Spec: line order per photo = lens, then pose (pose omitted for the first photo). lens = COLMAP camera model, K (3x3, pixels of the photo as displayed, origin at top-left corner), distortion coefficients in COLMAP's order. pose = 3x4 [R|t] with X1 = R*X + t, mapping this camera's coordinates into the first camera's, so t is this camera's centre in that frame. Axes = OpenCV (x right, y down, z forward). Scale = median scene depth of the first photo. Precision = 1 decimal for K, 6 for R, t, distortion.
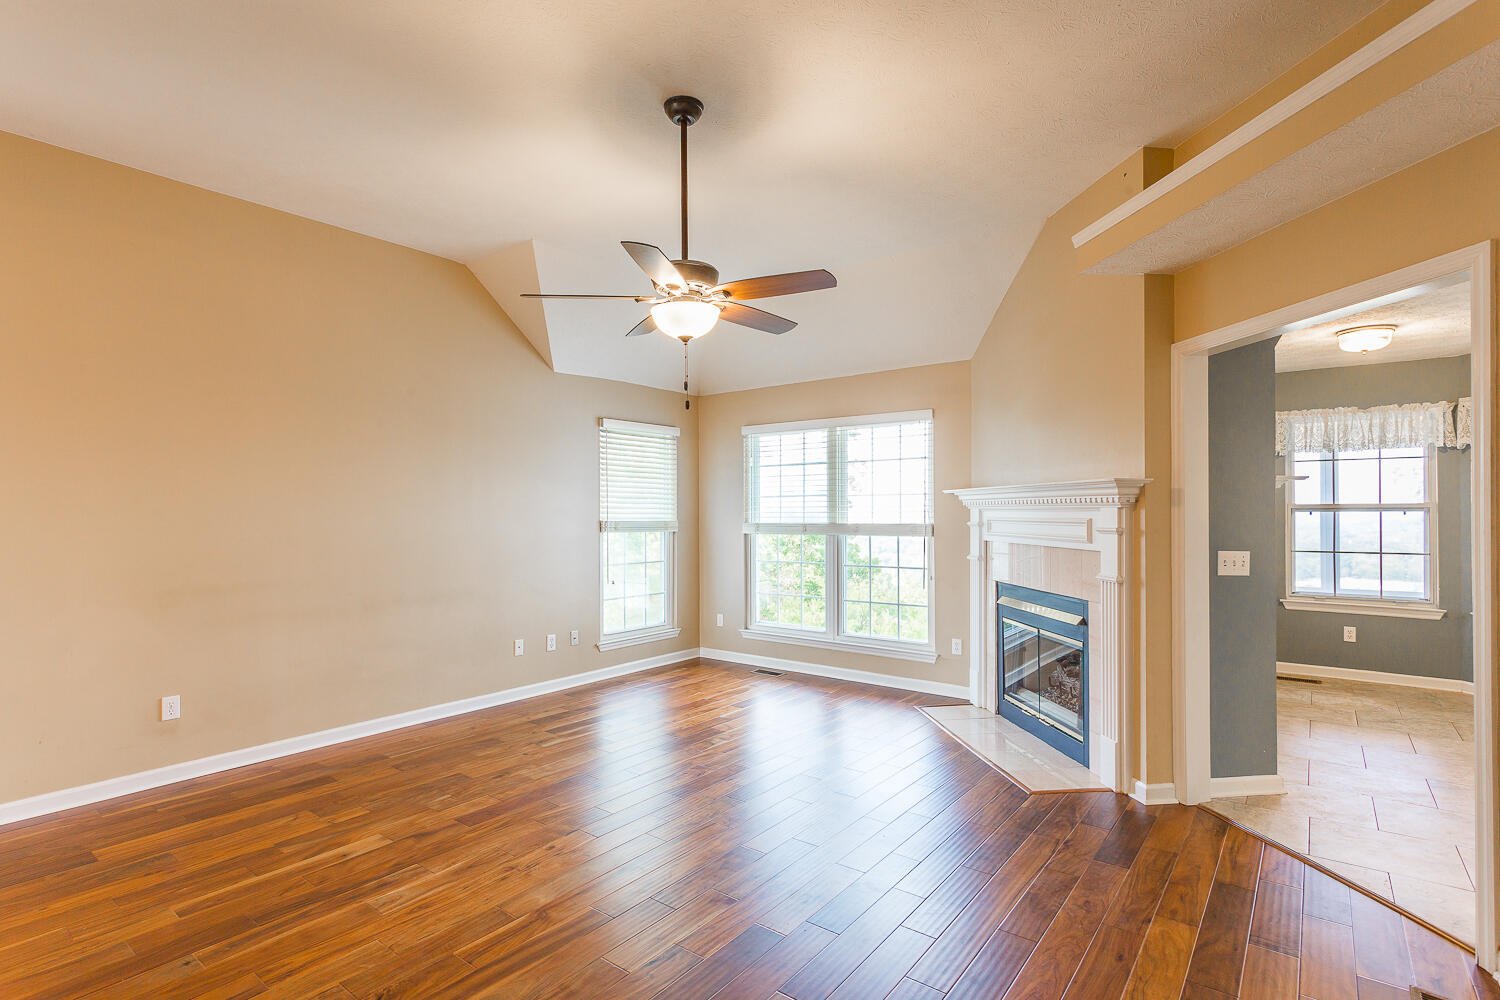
lens RADIAL K [[714.5, 0, 750.8], [0, 714.5, 502.4], [0, 0, 1]] dist [-0.009034, 0.003525]
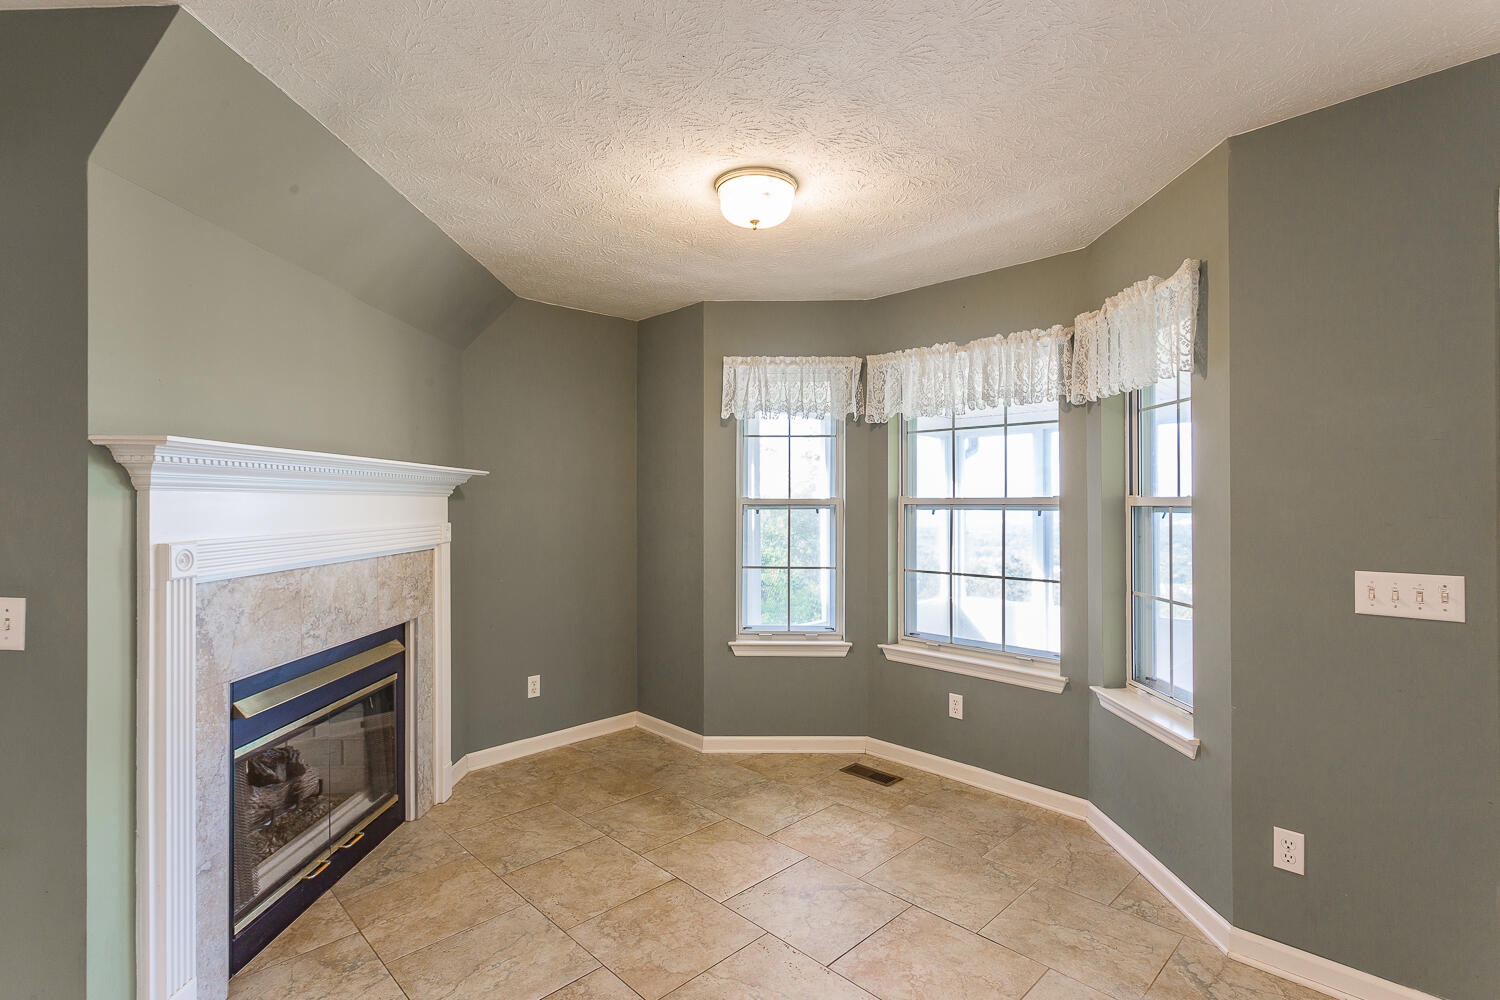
lens RADIAL K [[714.5, 0, 760.5], [0, 714.5, 493.9], [0, 0, 1]] dist [-0.009034, 0.003525]
pose [[0.992002, 0.002645, -0.126197, 0.781271], [-0.002459, 0.999996, 0.001634, -0.002016], [0.126201, -0.001311, 0.992004, 0.370434]]
